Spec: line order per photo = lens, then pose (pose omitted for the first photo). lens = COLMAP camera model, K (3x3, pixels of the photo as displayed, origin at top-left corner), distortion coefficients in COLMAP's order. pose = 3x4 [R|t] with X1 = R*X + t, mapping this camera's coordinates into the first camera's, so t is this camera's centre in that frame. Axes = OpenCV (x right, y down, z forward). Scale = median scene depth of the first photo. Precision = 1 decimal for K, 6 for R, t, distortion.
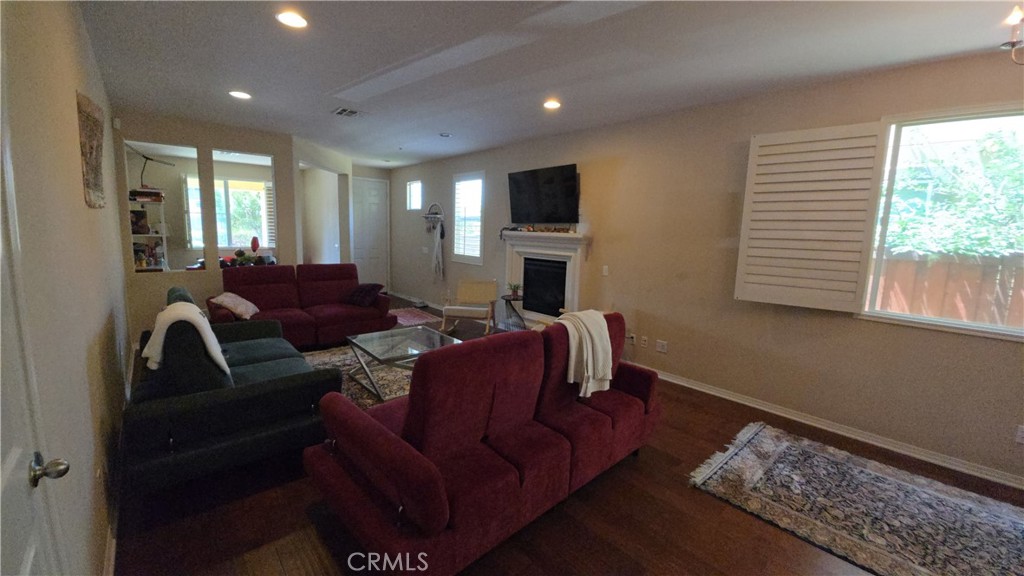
lens RADIAL K [[396.2, 0, 511.4], [0, 396.2, 284.5], [0, 0, 1]] dist [-0.029566, -0.001101]
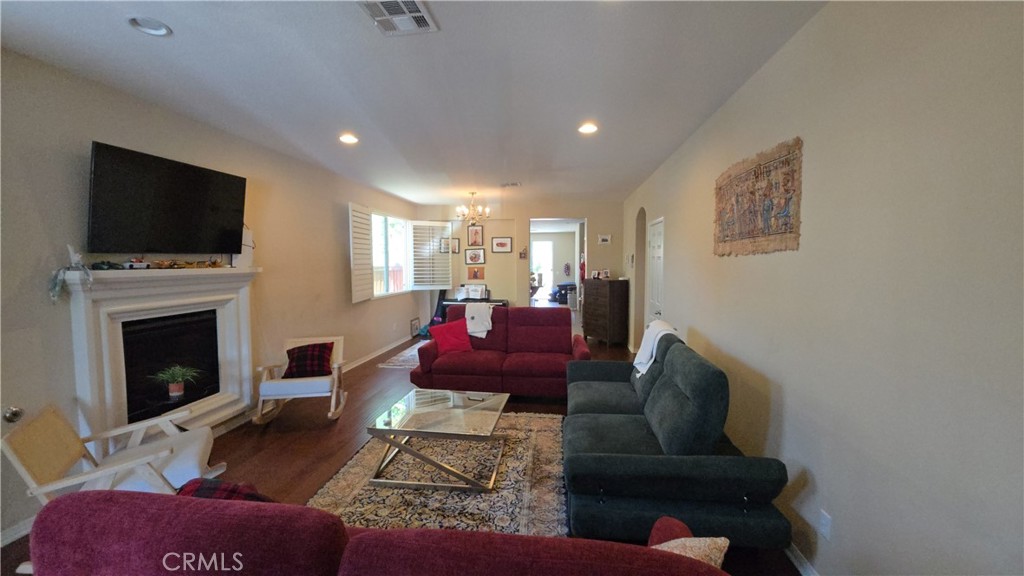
lens RADIAL K [[396.2, 0, 512.5], [0, 396.2, 284.6], [0, 0, 1]] dist [-0.029566, -0.001101]
pose [[-0.652692, -0.066401, 0.754708, -0.729182], [0.095180, 0.981073, 0.168632, -0.169931], [-0.751621, 0.181898, -0.634018, 1.058808]]
